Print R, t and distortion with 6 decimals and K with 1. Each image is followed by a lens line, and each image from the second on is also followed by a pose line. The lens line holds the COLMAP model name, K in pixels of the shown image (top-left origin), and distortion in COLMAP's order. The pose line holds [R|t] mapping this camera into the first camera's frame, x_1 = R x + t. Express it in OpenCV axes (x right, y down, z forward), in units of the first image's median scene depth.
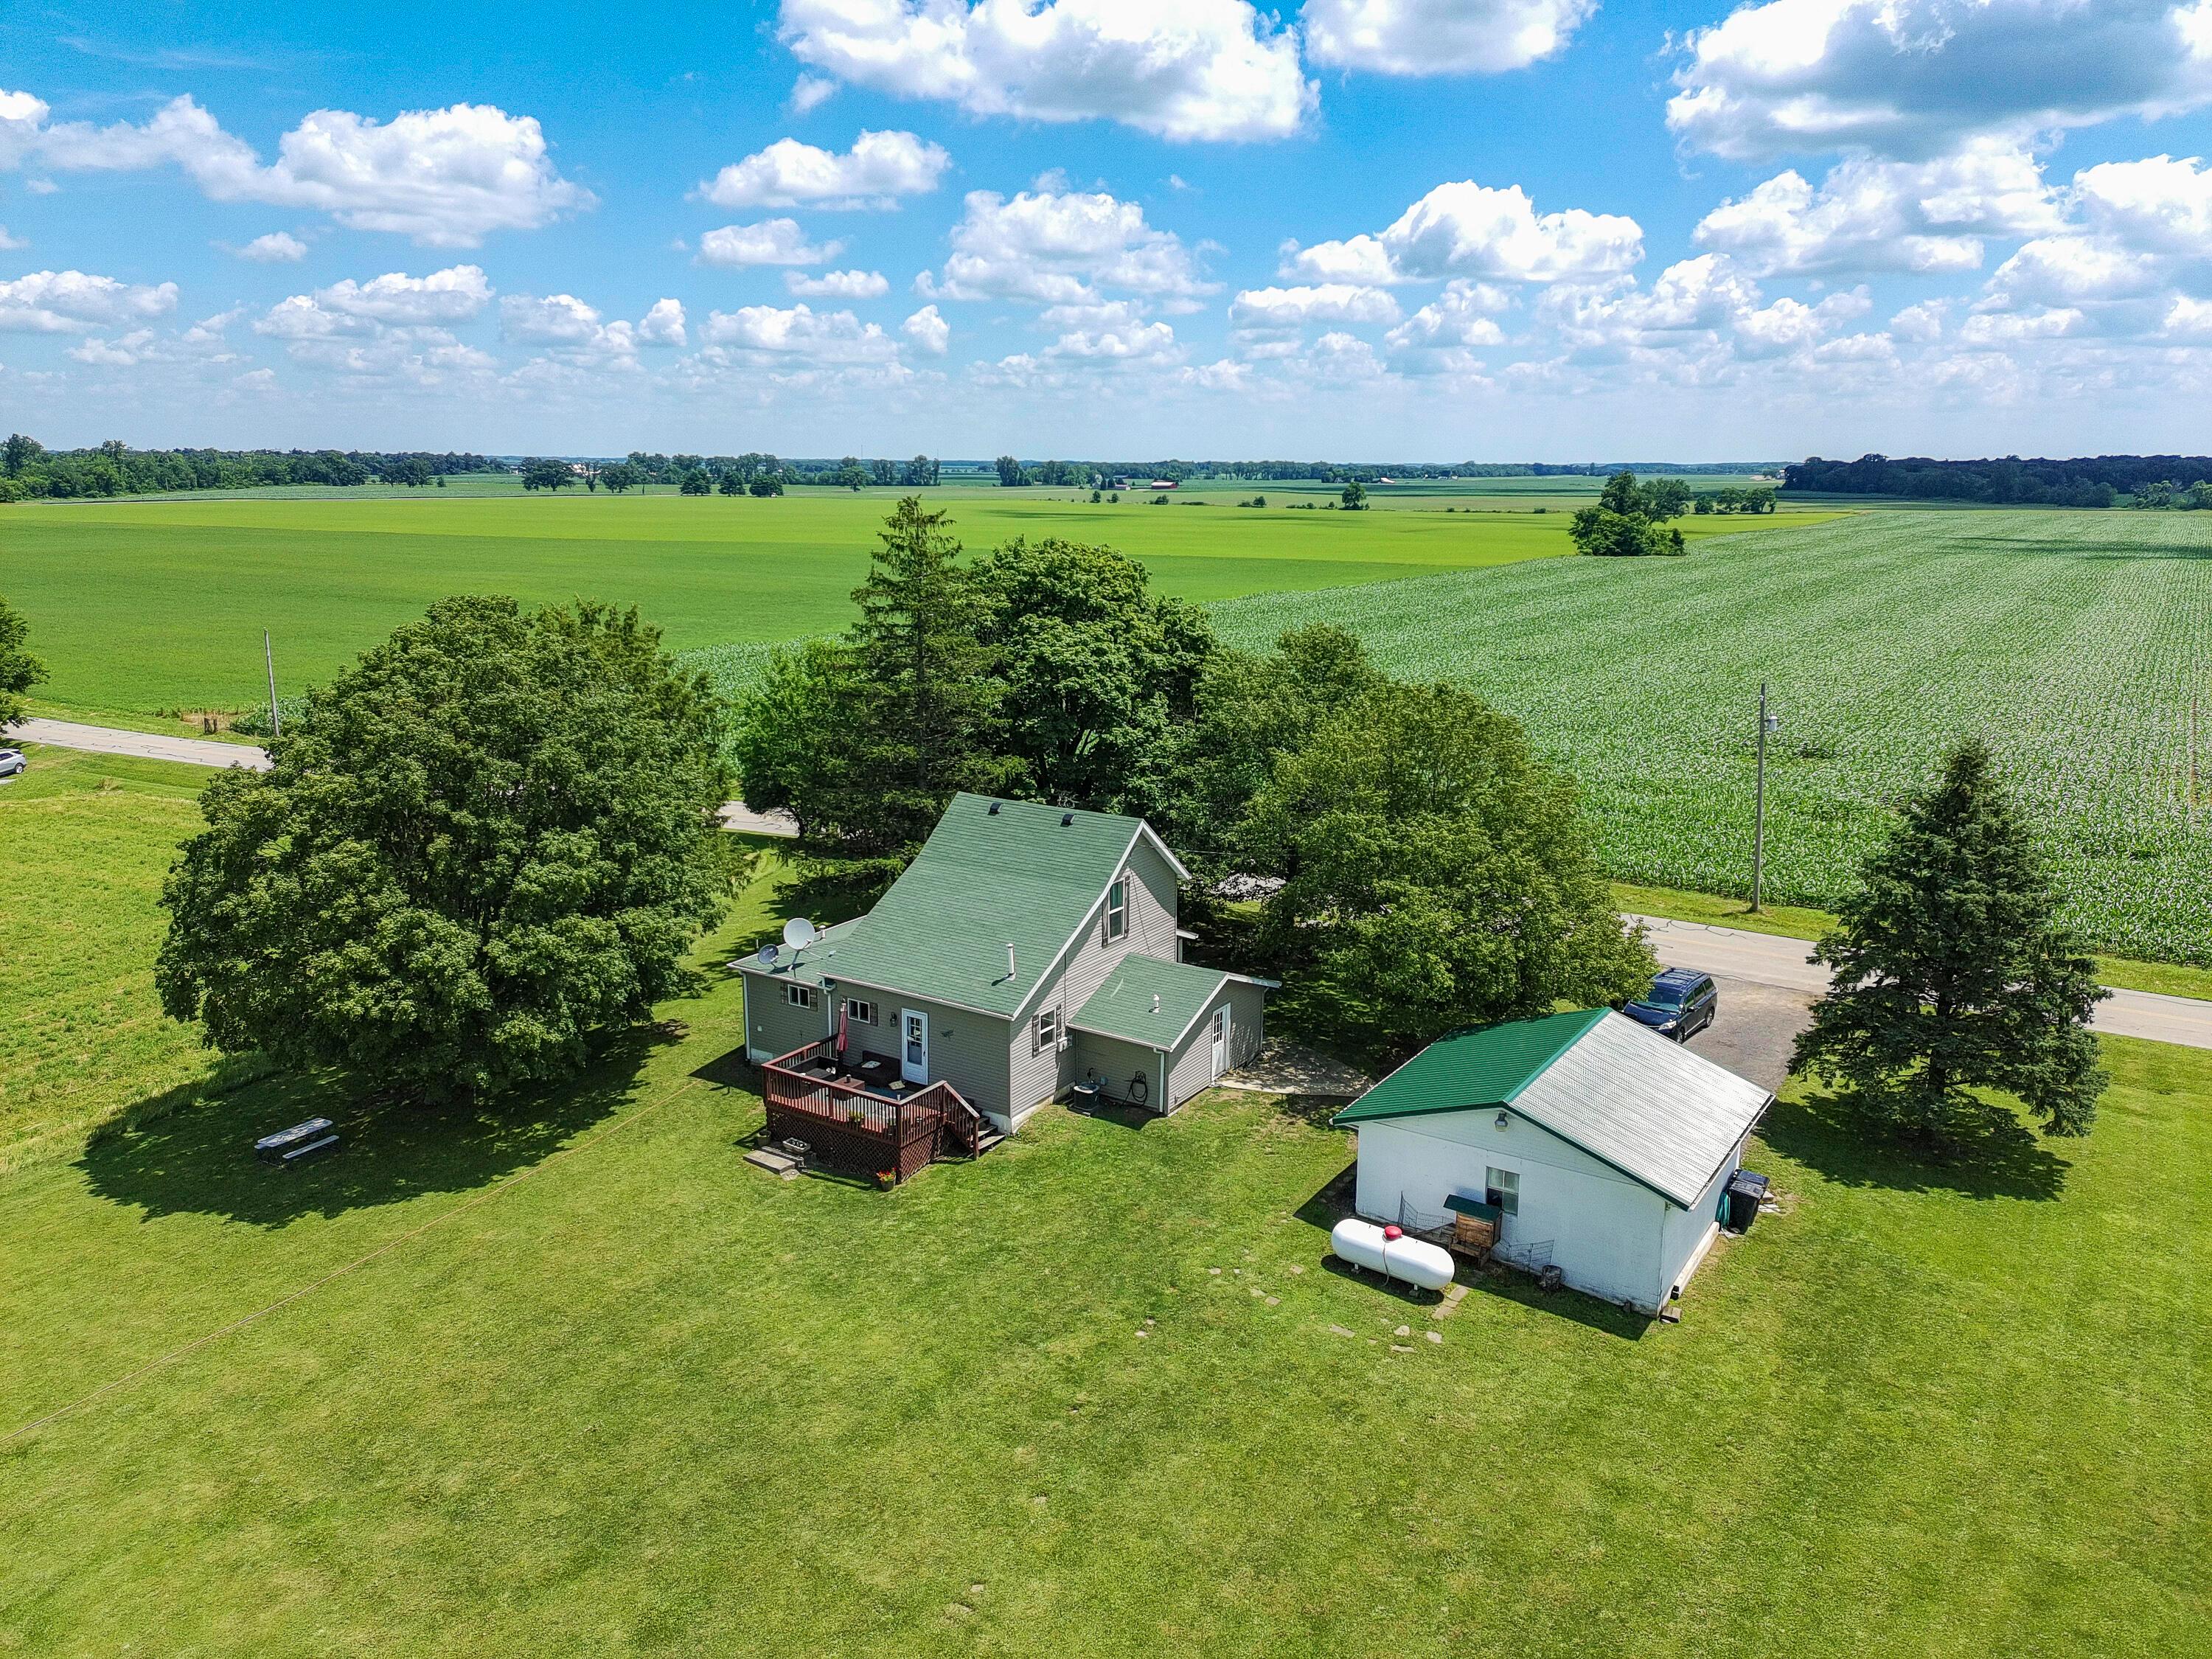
lens RADIAL K [[1623.7, 0, 1117.4], [0, 1623.7, 821.2], [0, 0, 1]] dist [0.079054, -0.075678]
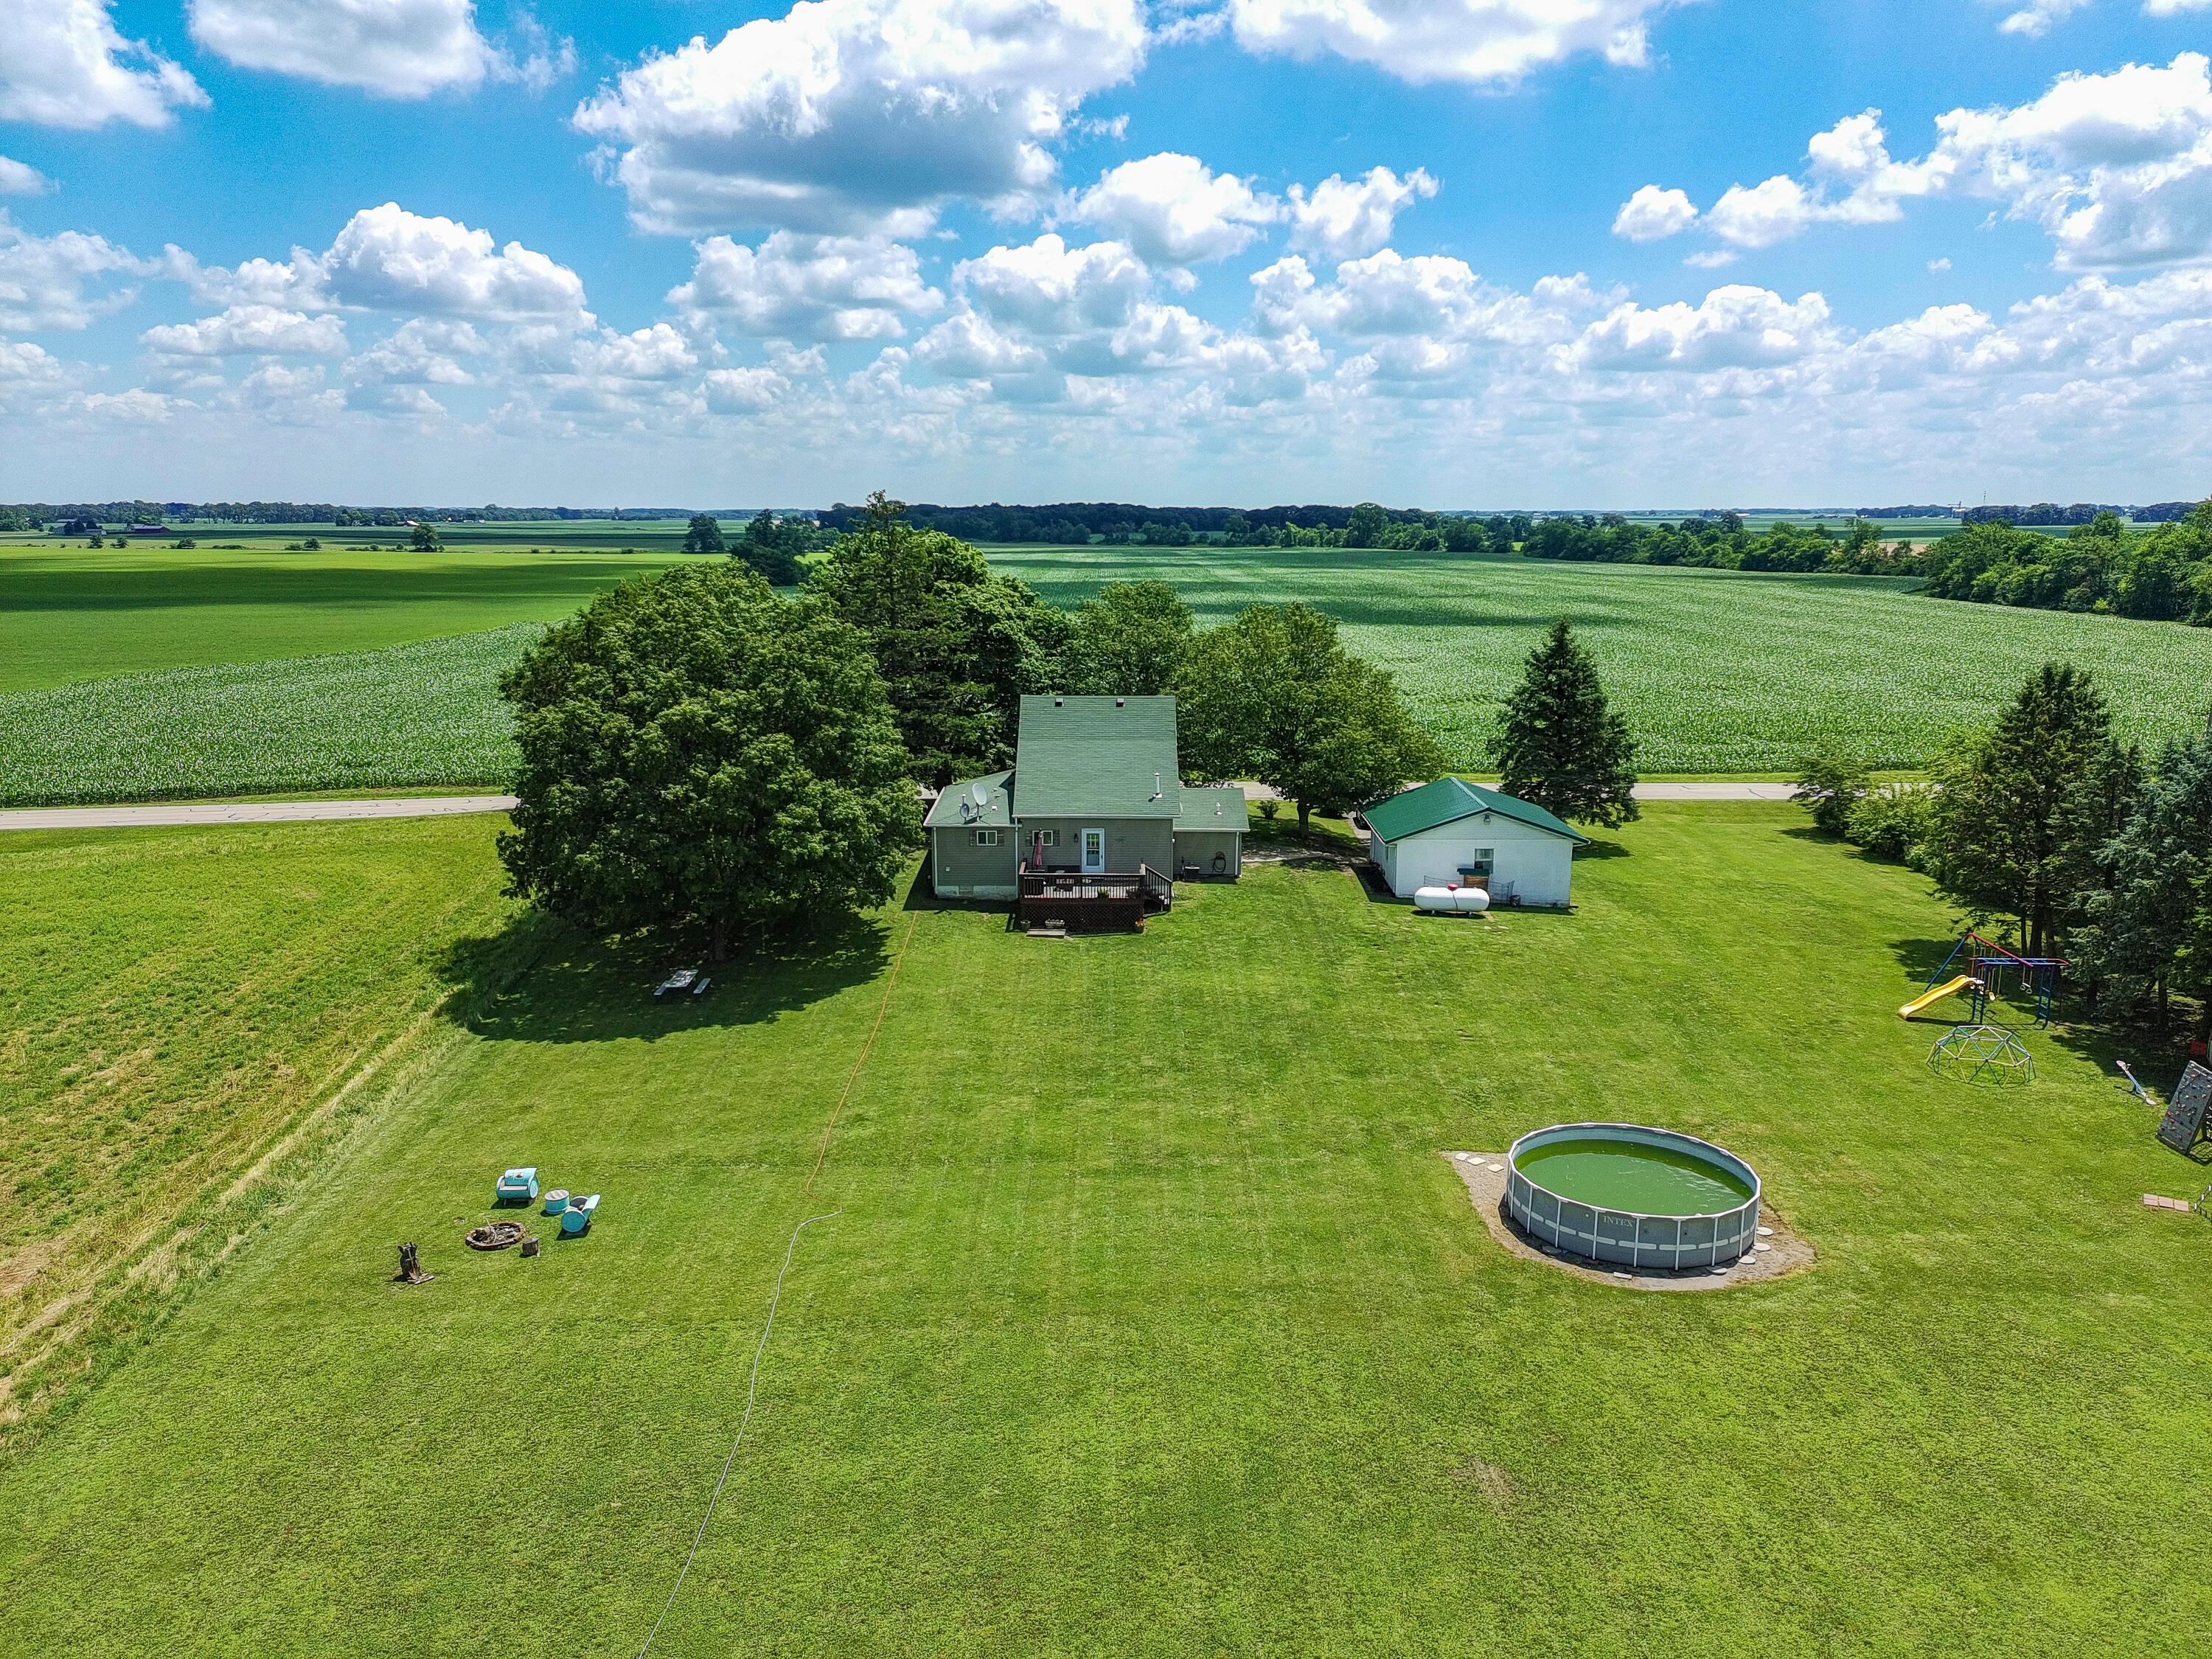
lens RADIAL K [[1623.7, 0, 1117.4], [0, 1623.7, 821.2], [0, 0, 1]] dist [0.079054, -0.075678]
pose [[0.838152, -0.107840, 0.534669, -0.899273], [0.122083, 0.992481, 0.008800, 0.100231], [-0.531598, 0.057898, 0.845016, -0.260812]]
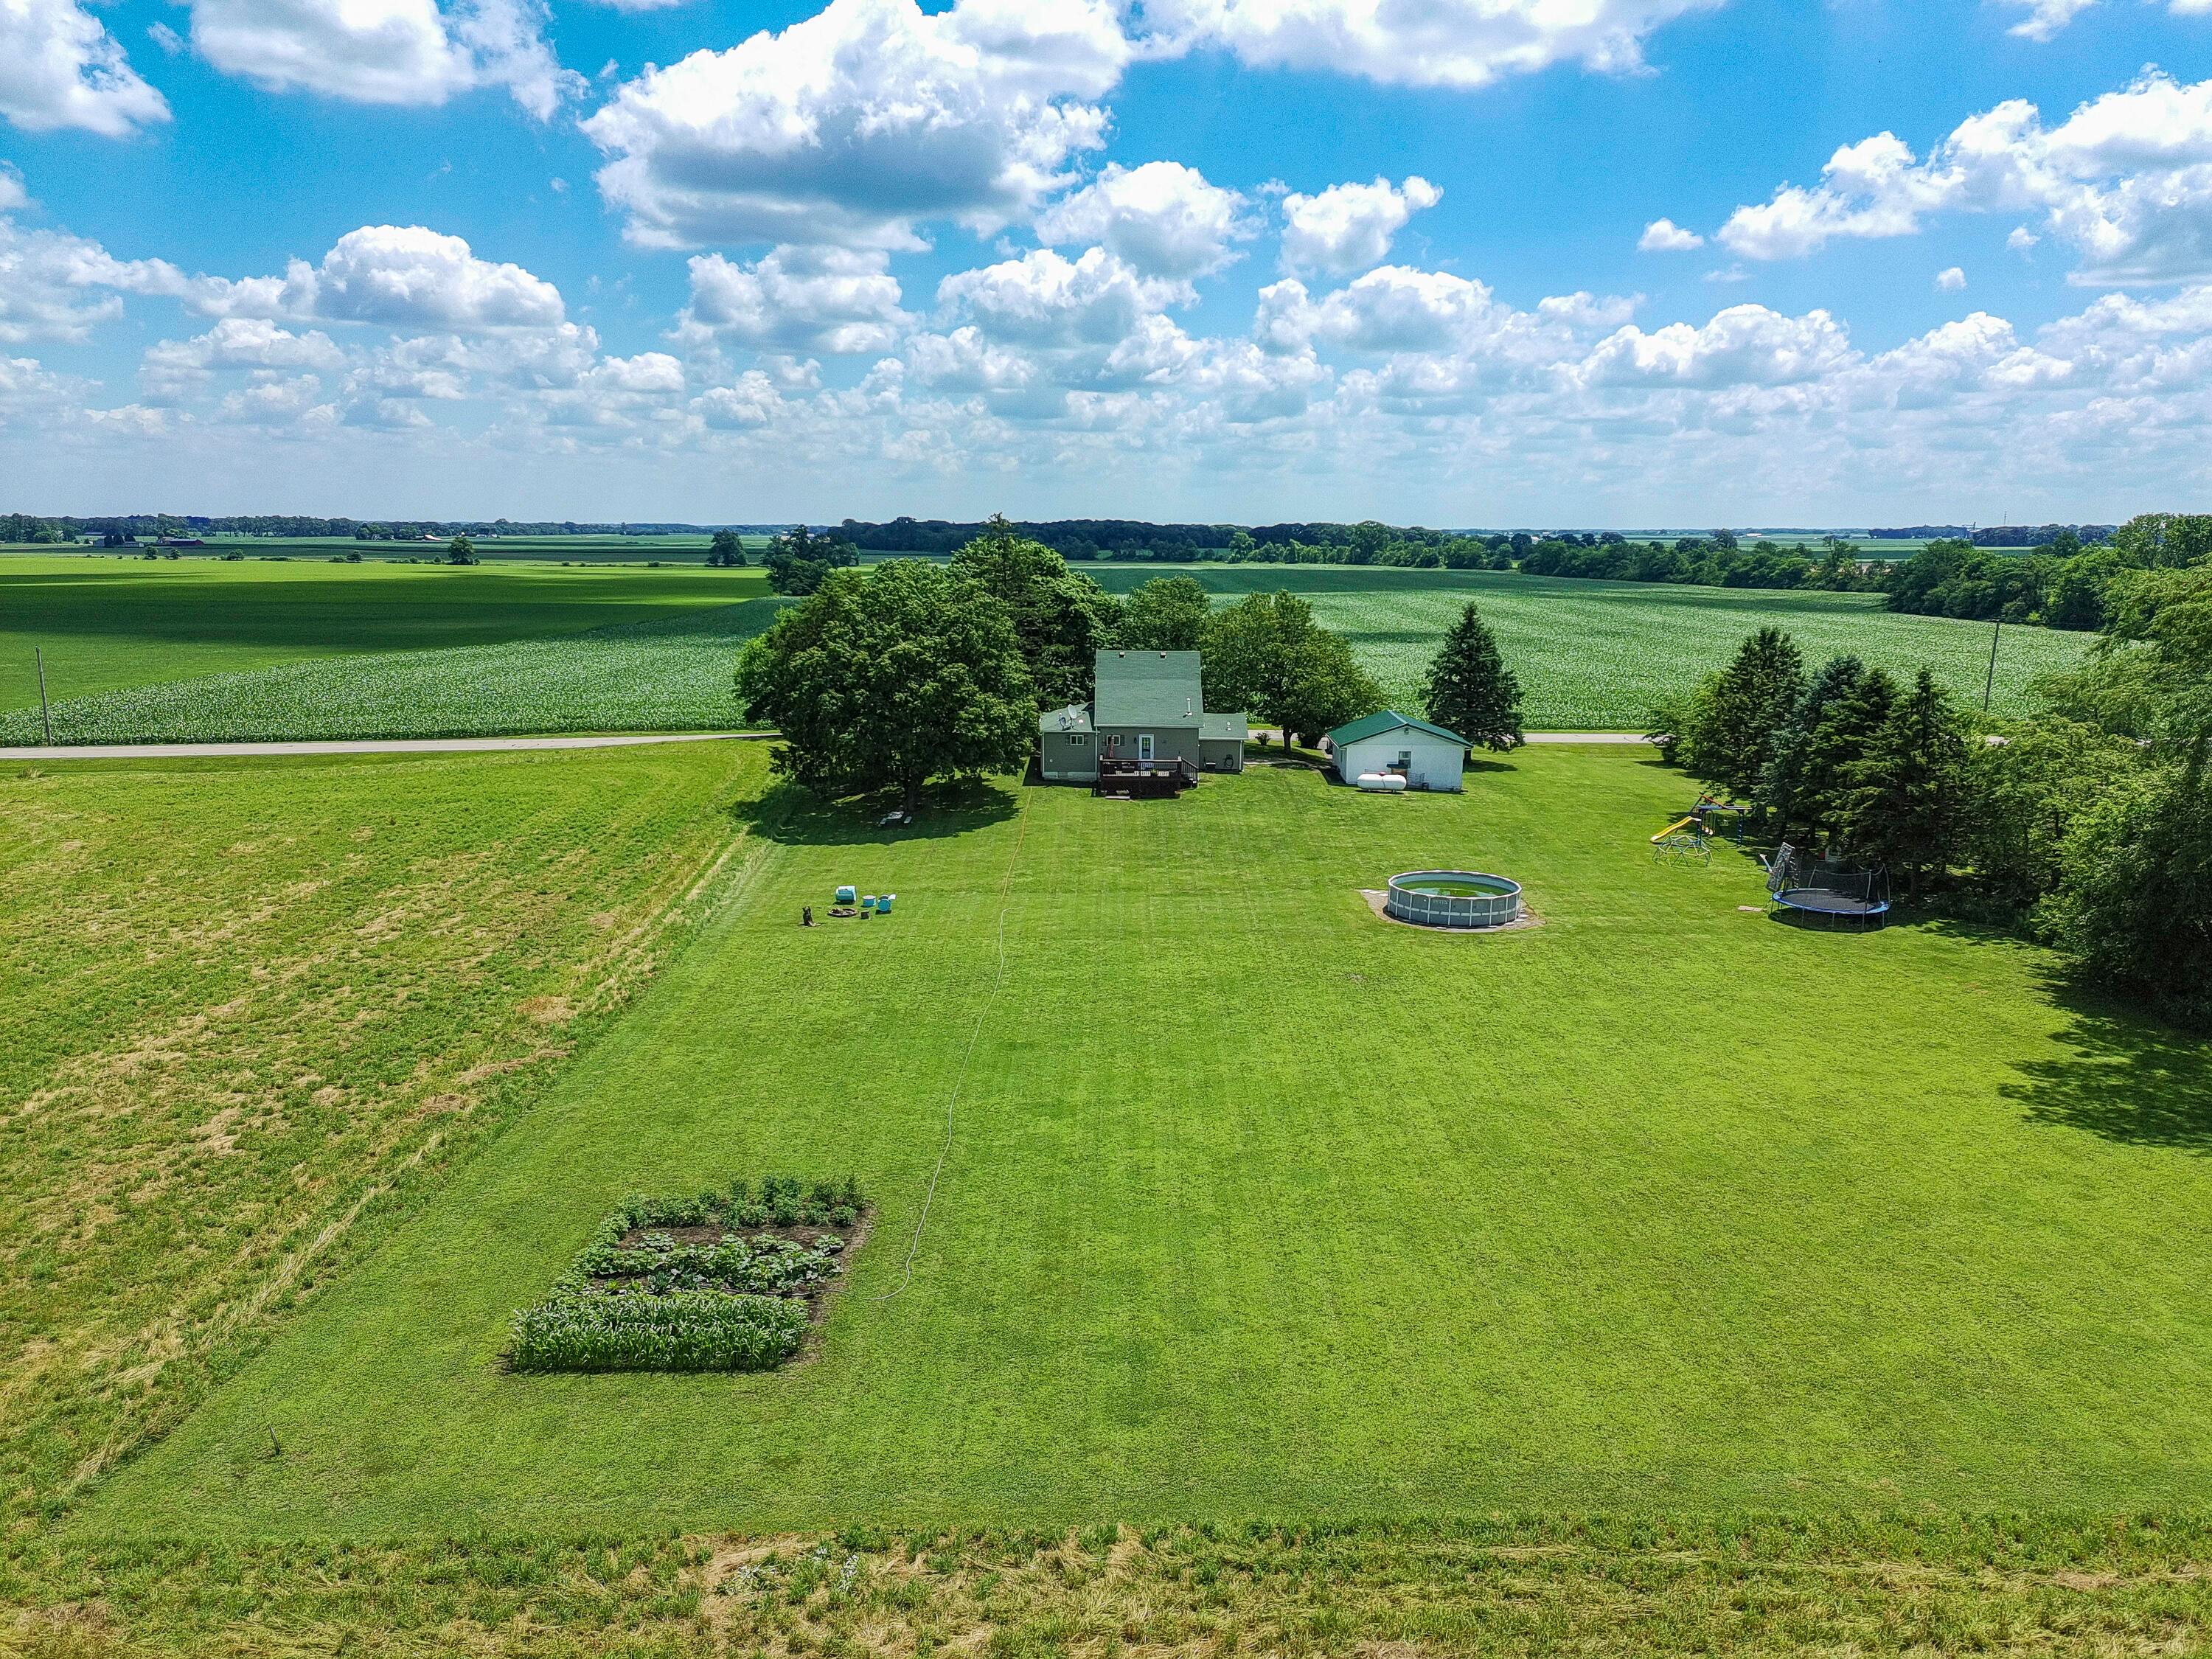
lens RADIAL K [[1650.0, 0, 1086.0], [0, 1650.0, 804.8], [0, 0, 1]] dist [0.068683, -0.040778]
pose [[0.849351, -0.089515, 0.520183, -1.403582], [0.114248, 0.993330, -0.015608, 0.241188], [-0.515316, 0.072687, 0.853912, -0.910741]]
